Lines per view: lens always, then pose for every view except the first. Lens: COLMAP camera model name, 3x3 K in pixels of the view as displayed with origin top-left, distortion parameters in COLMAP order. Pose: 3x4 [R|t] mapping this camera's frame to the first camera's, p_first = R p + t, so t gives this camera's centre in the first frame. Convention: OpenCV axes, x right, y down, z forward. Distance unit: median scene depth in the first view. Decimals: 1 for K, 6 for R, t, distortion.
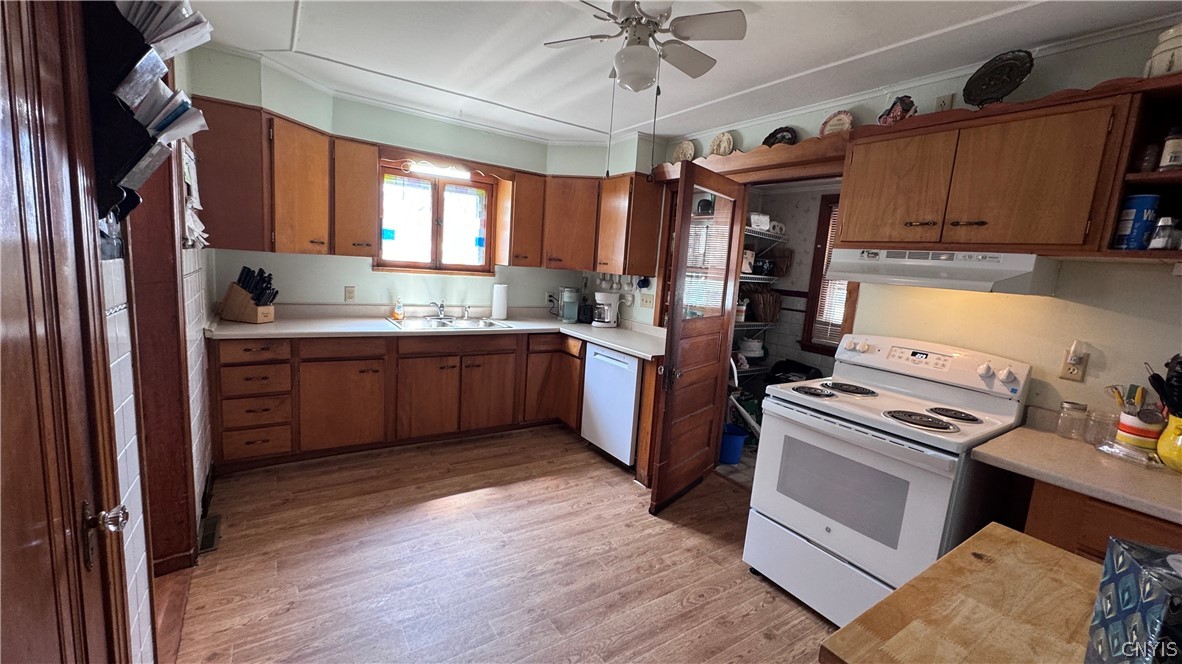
lens RADIAL K [[474.6, 0, 593.1], [0, 474.6, 331.5], [0, 0, 1]] dist [-0.001856, -0.000228]
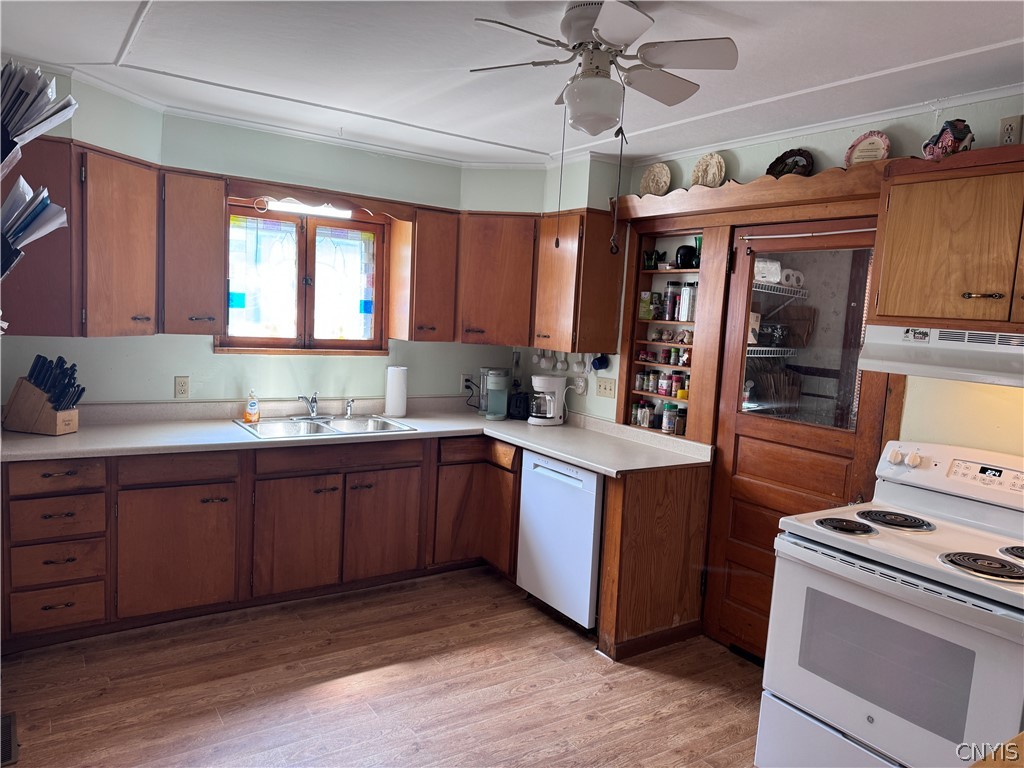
lens RADIAL K [[723.9, 0, 519.3], [0, 723.9, 387.6], [0, 0, 1]] dist [0.086440, -0.118299]
pose [[0.999857, -0.016825, 0.001497, -0.021496], [0.016867, 0.999258, -0.034625, -0.037384], [-0.000913, 0.034645, 0.999399, -0.088540]]
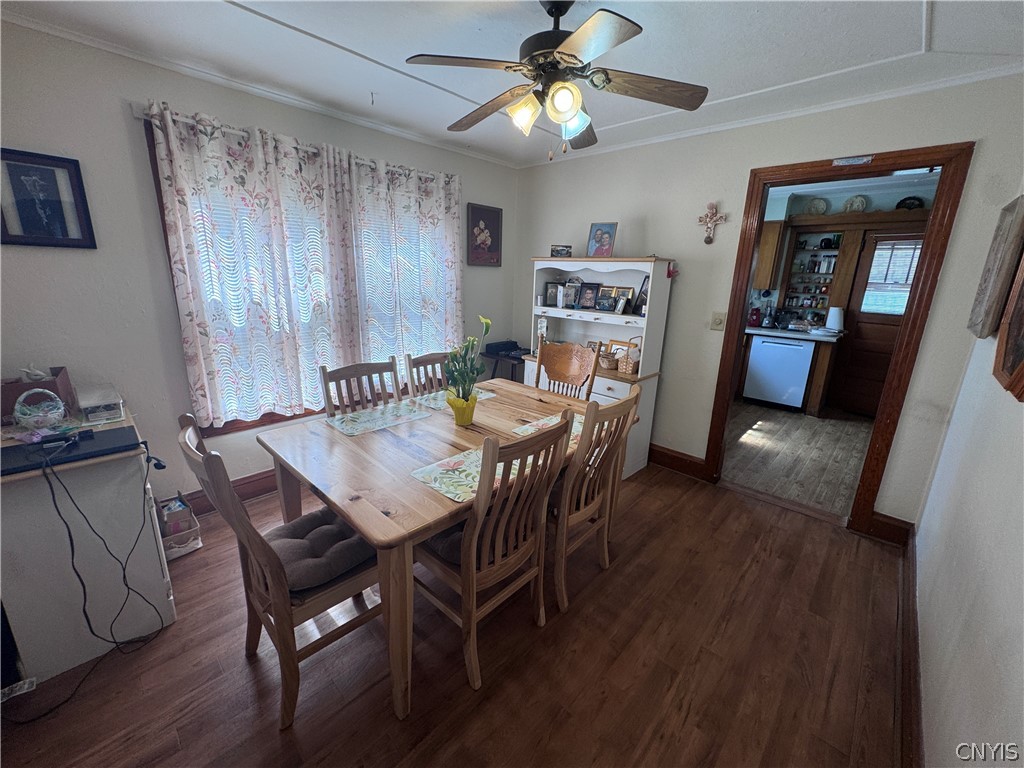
lens RADIAL K [[414.9, 0, 512.0], [0, 414.9, 384.0], [0, 0, 1]] dist [-0.000817, -0.000057]
pose [[0.972458, -0.100453, 0.210319, -1.261683], [0.072459, 0.987941, 0.136829, -0.072498], [-0.221527, -0.117821, 0.968010, -0.178356]]
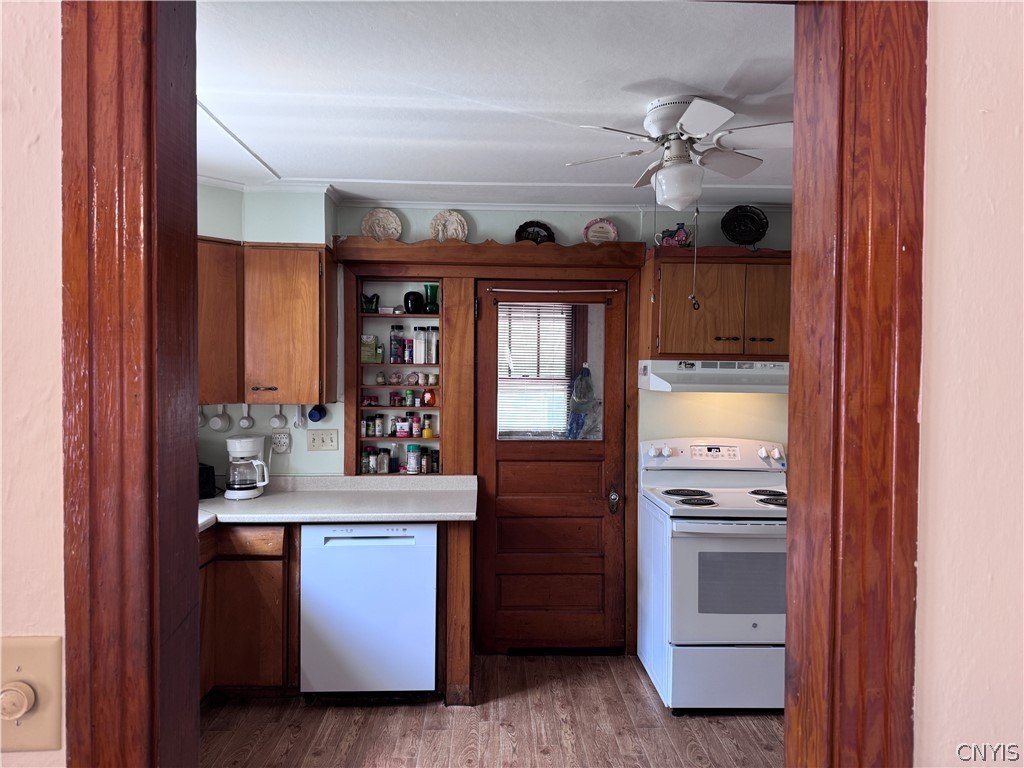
lens RADIAL K [[719.6, 0, 512.5], [0, 719.6, 381.1], [0, 0, 1]] dist [0.138576, -0.239007]
pose [[0.526328, -0.085204, 0.846002, -0.730588], [0.151176, 0.988492, 0.005503, -0.139437], [-0.836735, 0.124999, 0.533151, 0.325153]]
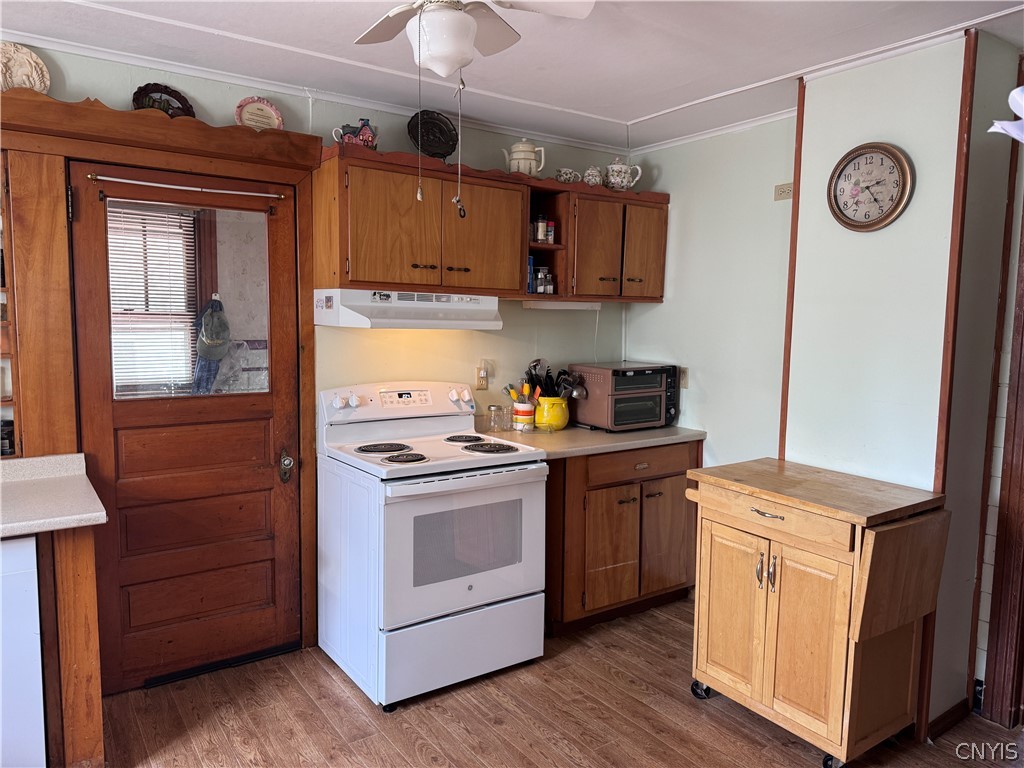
lens RADIAL K [[718.1, 0, 512.0], [0, 718.1, 384.0], [0, 0, 1]] dist [0.088852, -0.122268]
pose [[-0.019084, -0.168178, 0.985572, -0.562706], [0.124931, 0.977625, 0.169241, -0.142759], [-0.991982, 0.126359, 0.002353, 0.550788]]
